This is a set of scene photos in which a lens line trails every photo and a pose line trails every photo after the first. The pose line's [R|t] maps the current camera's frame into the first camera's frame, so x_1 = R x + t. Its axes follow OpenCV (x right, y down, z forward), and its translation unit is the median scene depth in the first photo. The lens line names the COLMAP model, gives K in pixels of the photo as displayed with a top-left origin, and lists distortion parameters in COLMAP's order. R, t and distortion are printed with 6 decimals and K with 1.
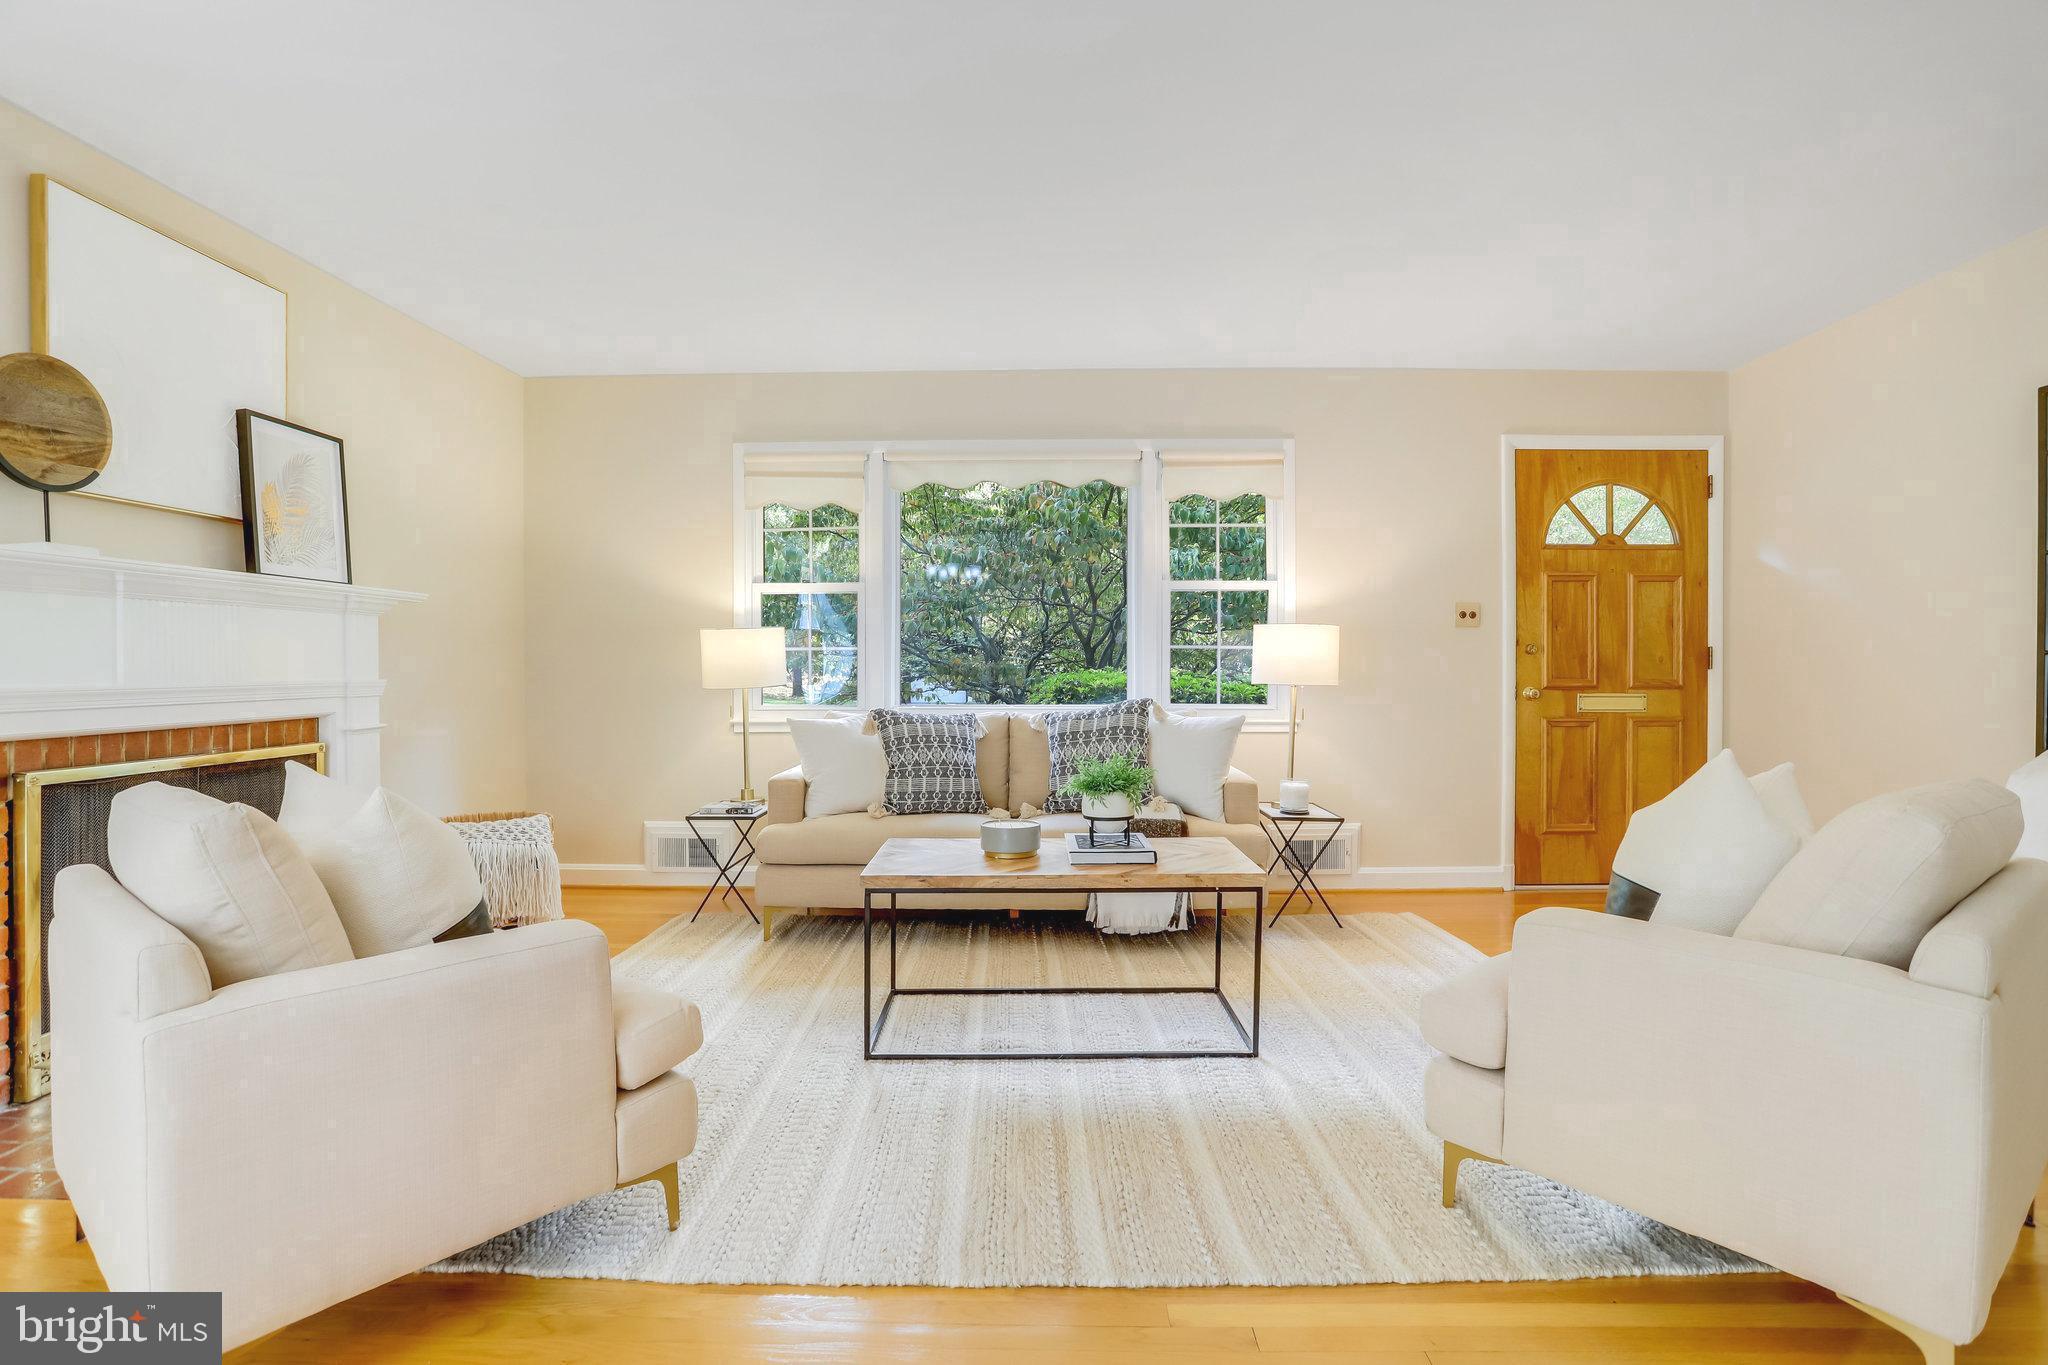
lens RADIAL K [[979.7, 0, 1022.1], [0, 979.7, 651.7], [0, 0, 1]] dist [-0.058218, 0.028640]
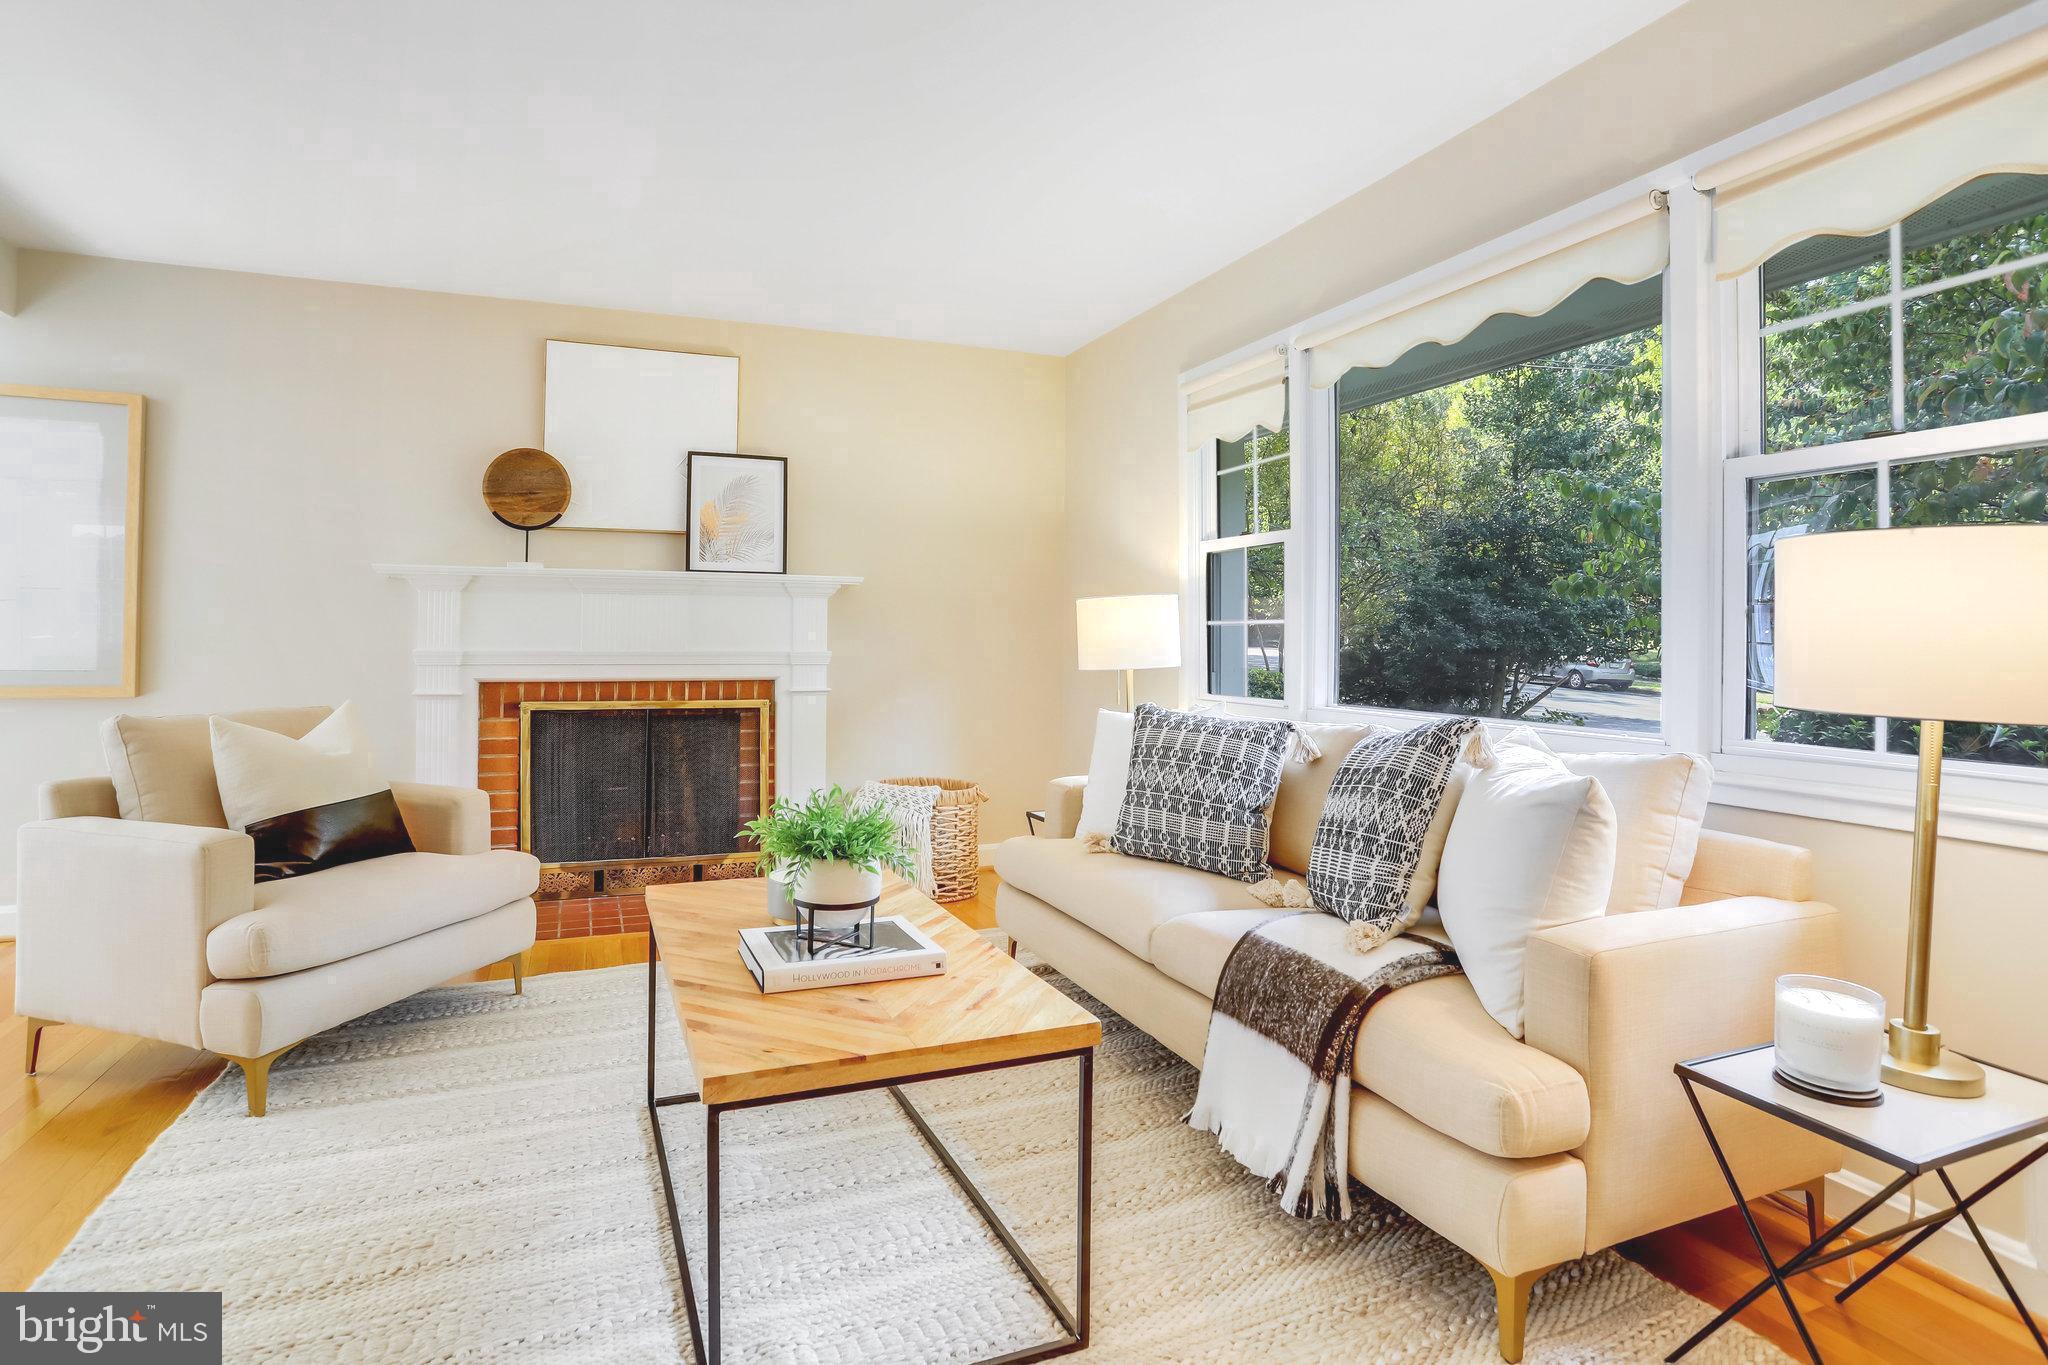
lens RADIAL K [[1001.3, 0, 964.2], [0, 1001.3, 614.2], [0, 0, 1]] dist [-0.057985, 0.023003]
pose [[0.391383, -0.017855, -0.920055, 0.482777], [0.003518, 0.999833, -0.017907, 0.005045], [0.920221, 0.003772, 0.391381, 0.594142]]
